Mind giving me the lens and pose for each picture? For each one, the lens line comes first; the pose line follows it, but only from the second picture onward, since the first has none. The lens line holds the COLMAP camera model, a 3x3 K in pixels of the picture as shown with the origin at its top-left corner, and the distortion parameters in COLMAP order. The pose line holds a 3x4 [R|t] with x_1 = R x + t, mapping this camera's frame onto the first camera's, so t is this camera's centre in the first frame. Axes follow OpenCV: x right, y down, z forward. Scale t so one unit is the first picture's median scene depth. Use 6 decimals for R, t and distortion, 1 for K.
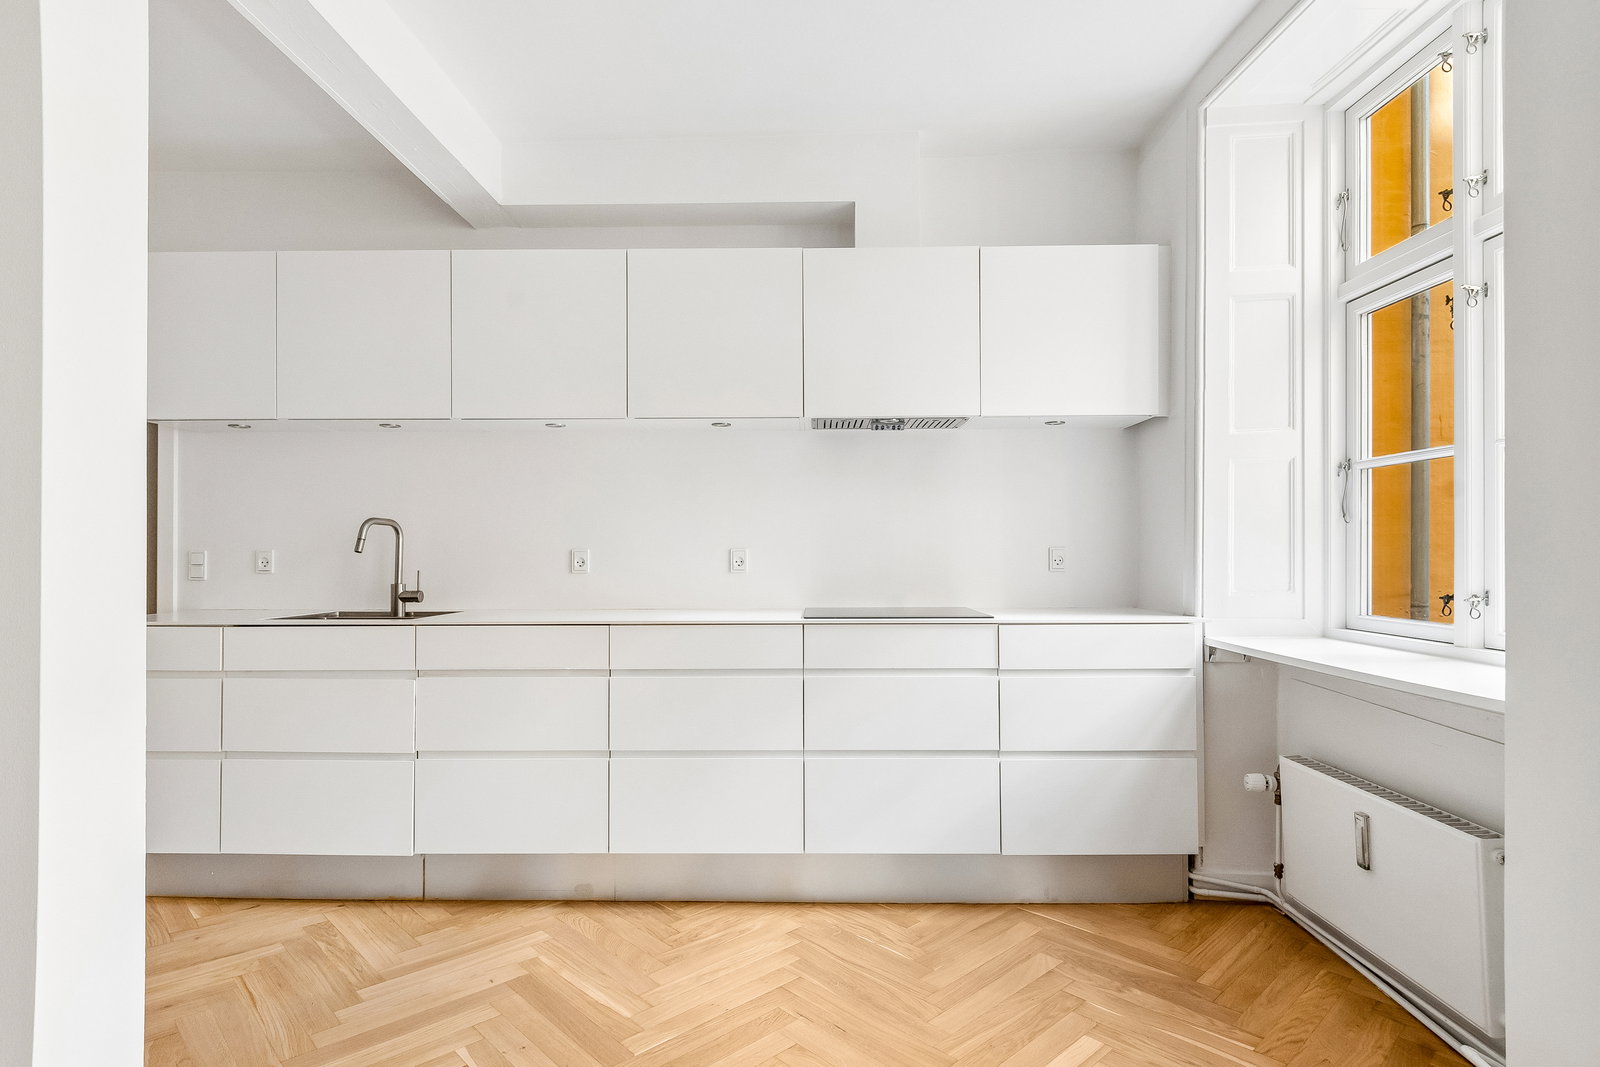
lens RADIAL K [[894.6, 0, 800.0], [0, 894.6, 533.5], [0, 0, 1]] dist [0.000943, -0.012285]
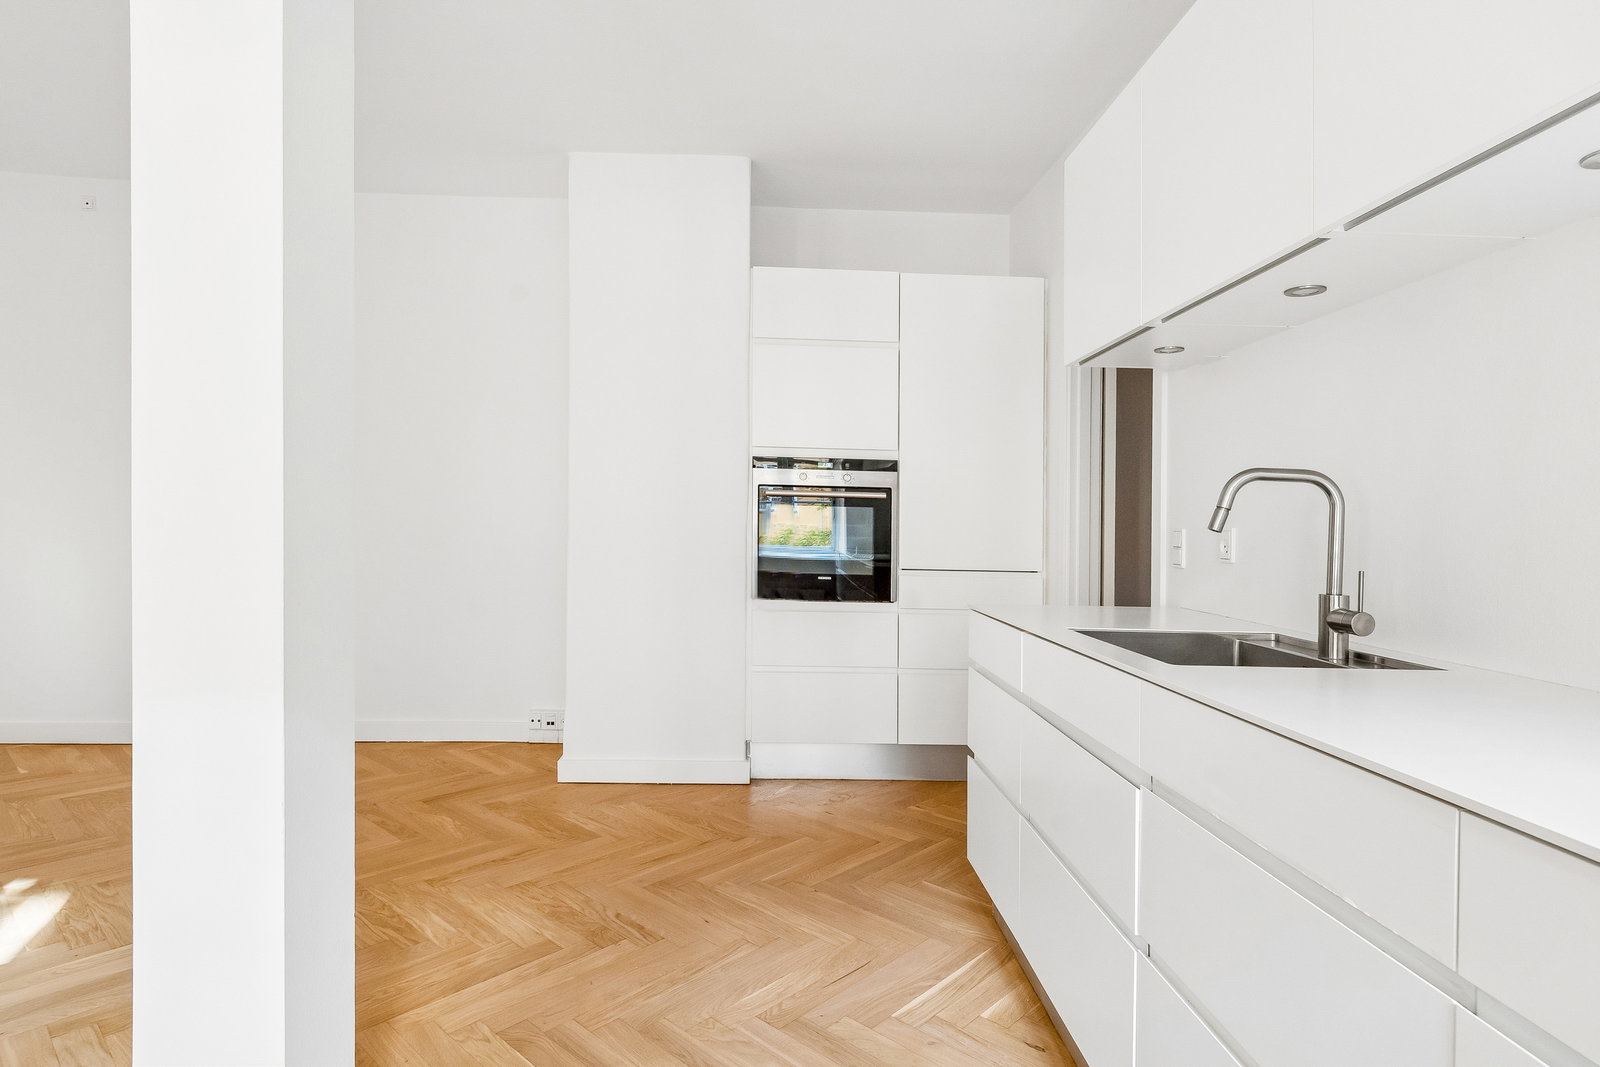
lens RADIAL K [[894.6, 0, 800.0], [0, 894.6, 533.5], [0, 0, 1]] dist [0.000943, -0.012285]
pose [[0.041890, 0.012644, -0.999042, 0.057780], [0.009230, 0.999872, 0.013042, 0.013597], [0.999080, -0.009767, 0.041768, 0.791208]]
